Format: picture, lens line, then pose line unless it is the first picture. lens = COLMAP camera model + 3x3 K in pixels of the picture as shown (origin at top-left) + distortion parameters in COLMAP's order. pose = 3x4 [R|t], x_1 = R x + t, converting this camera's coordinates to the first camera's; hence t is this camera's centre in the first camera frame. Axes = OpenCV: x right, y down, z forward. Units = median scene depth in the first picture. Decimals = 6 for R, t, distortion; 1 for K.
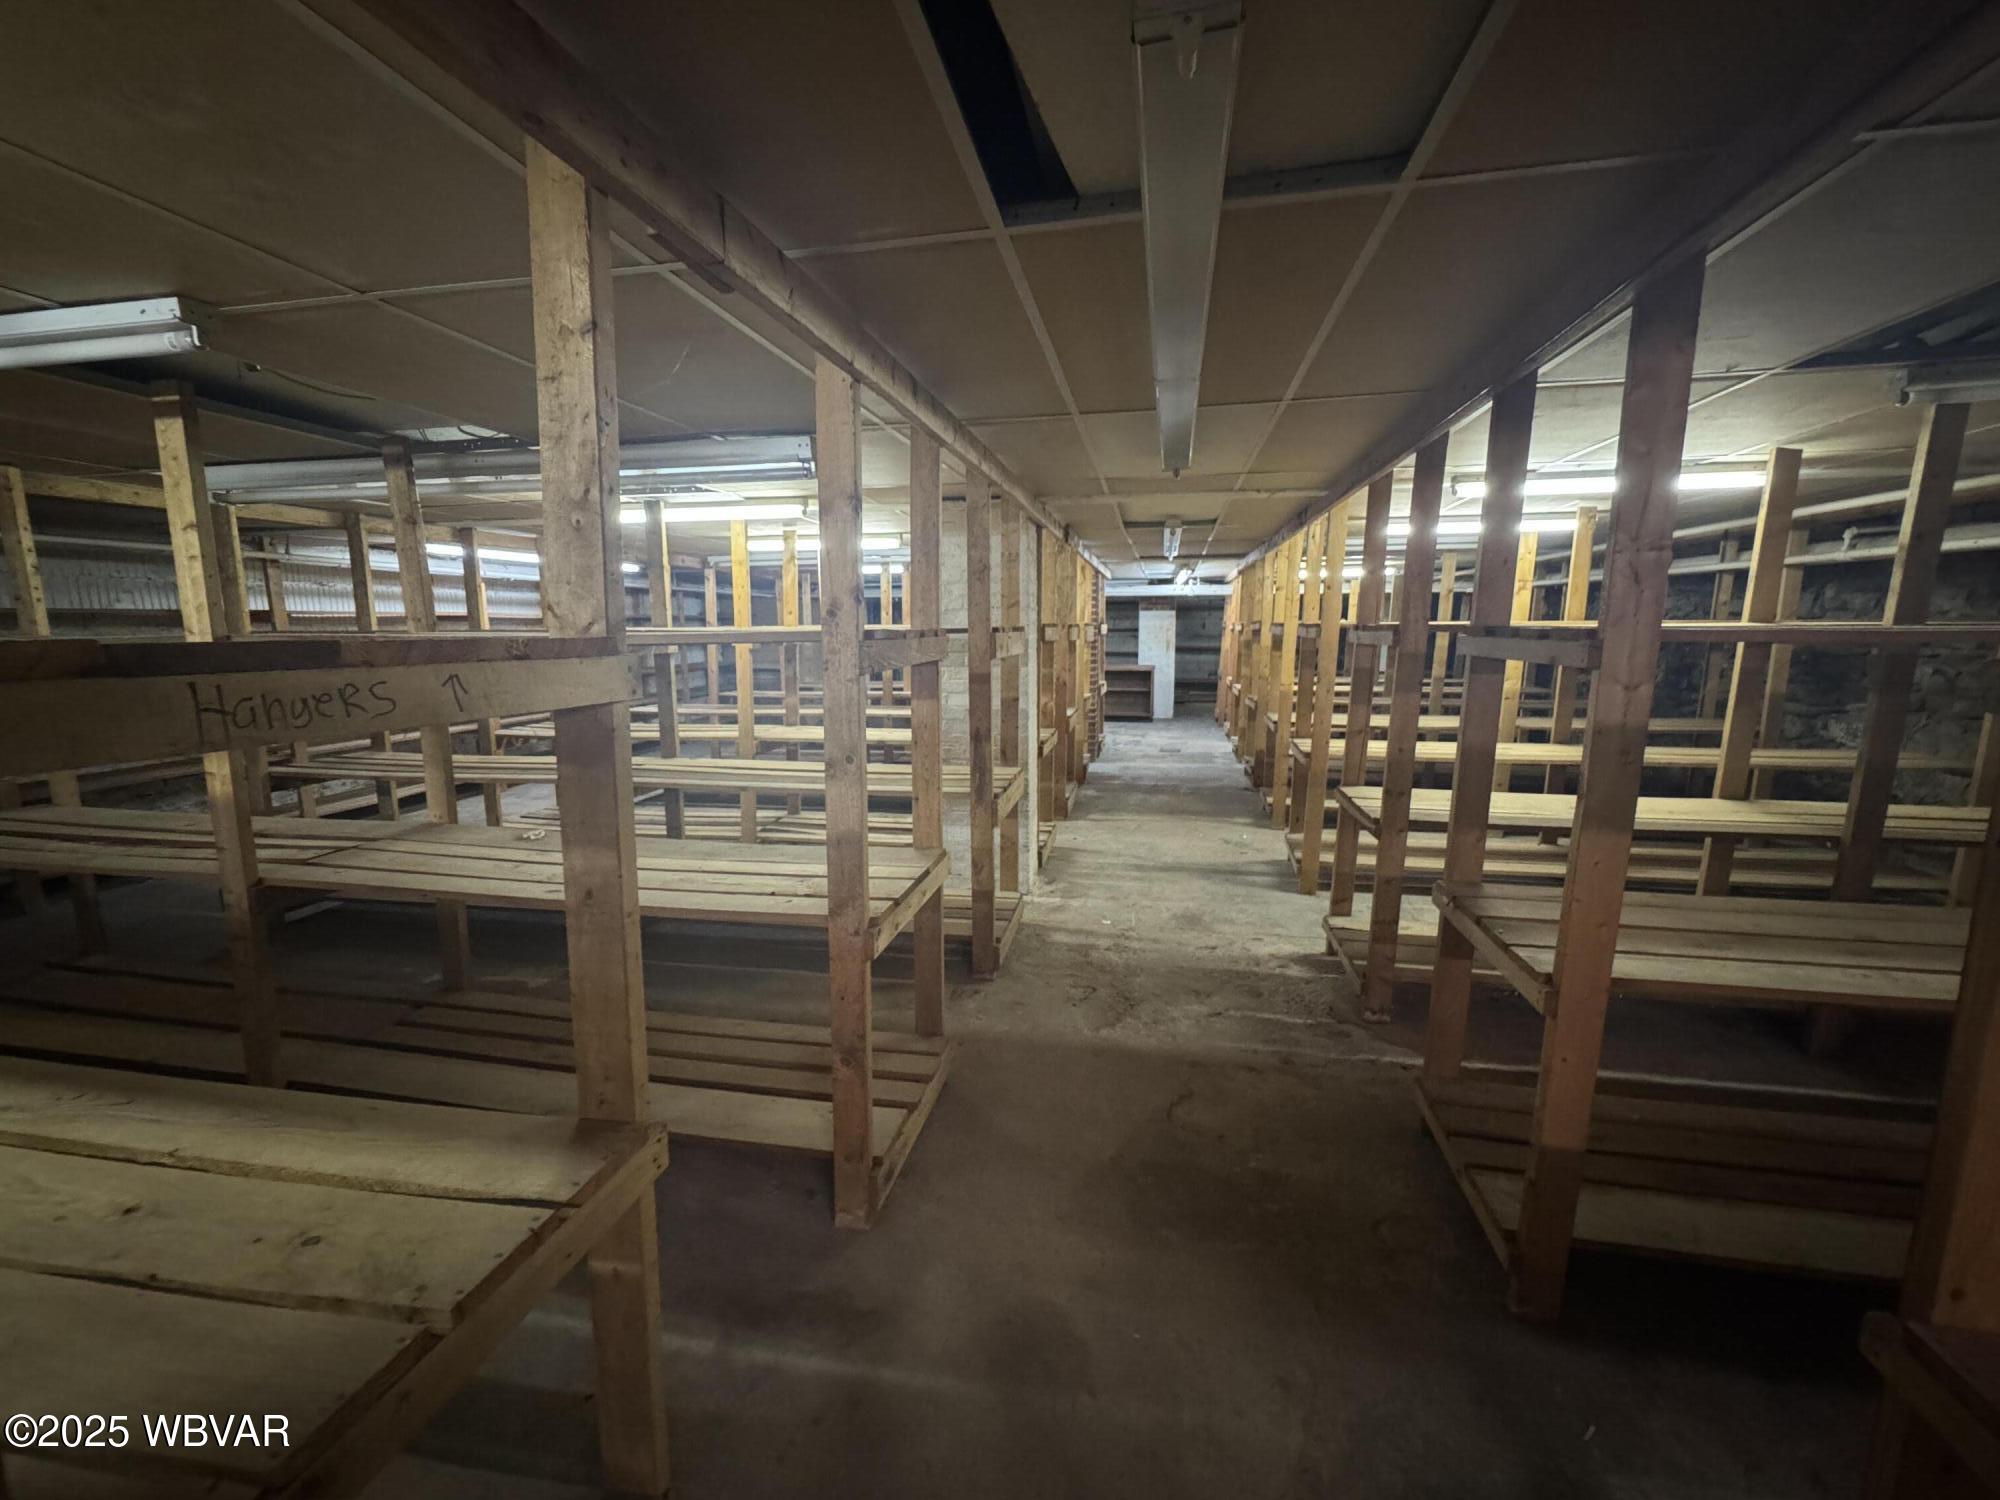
lens RADIAL K [[800.7, 0, 1000.0], [0, 800.7, 750.0], [0, 0, 1]] dist [-0.003165, 0.000601]
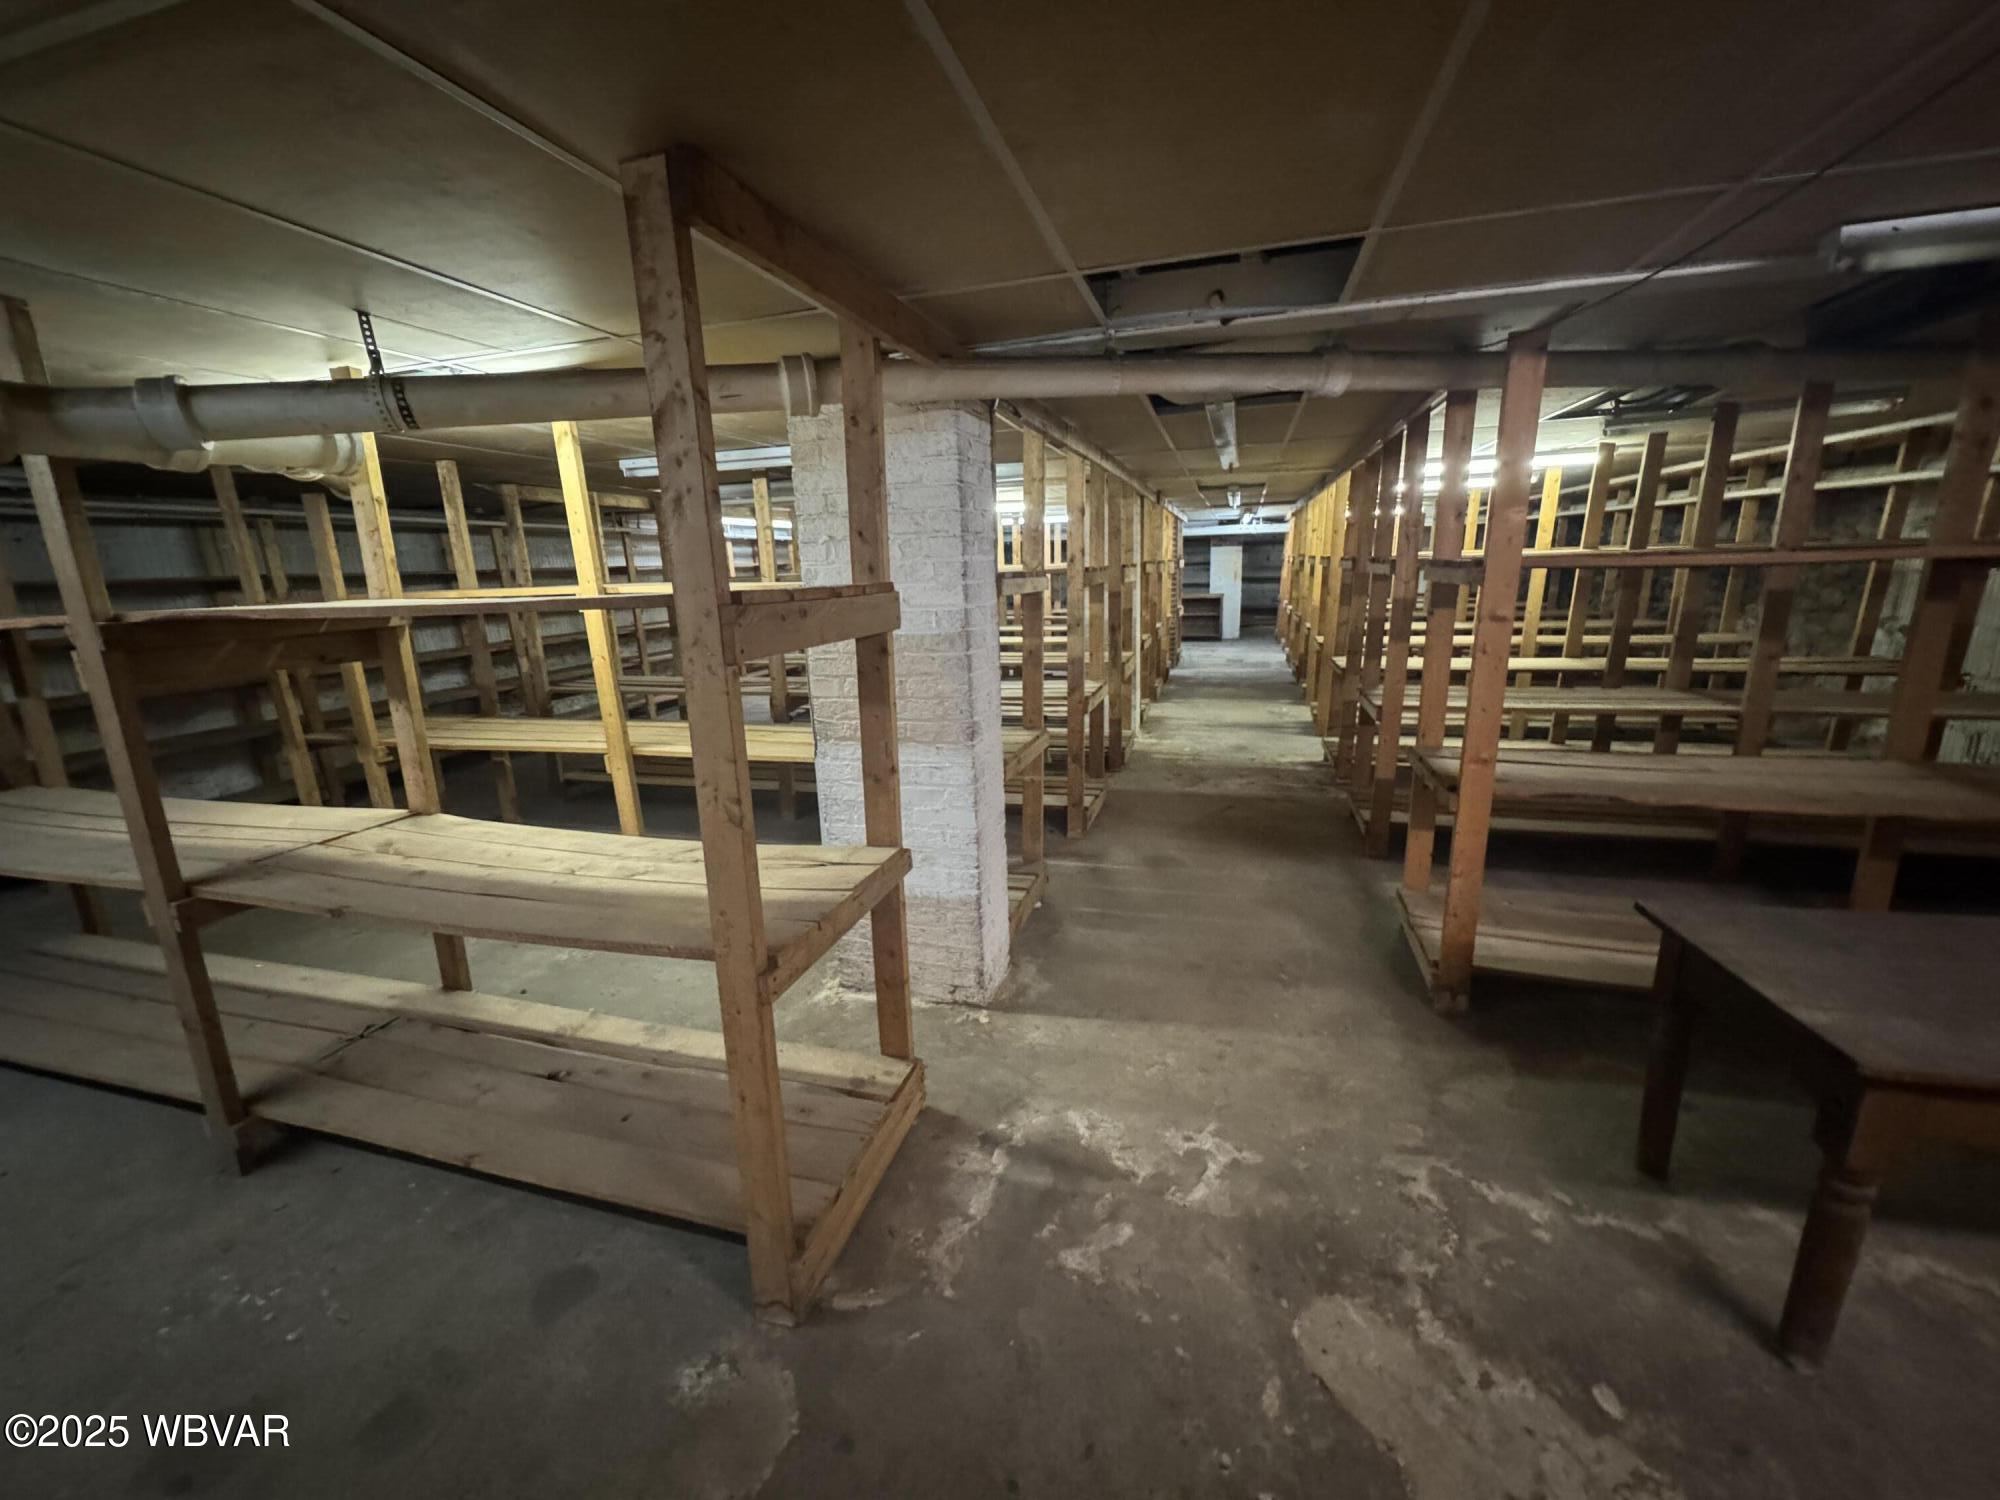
lens RADIAL K [[800.7, 0, 1000.0], [0, 800.7, 750.0], [0, 0, 1]] dist [-0.003165, 0.000601]
pose [[0.996185, -0.007052, -0.086977, -0.059307], [0.013492, 0.997191, 0.073676, 0.055196], [0.086213, -0.074568, 0.993482, -0.369323]]
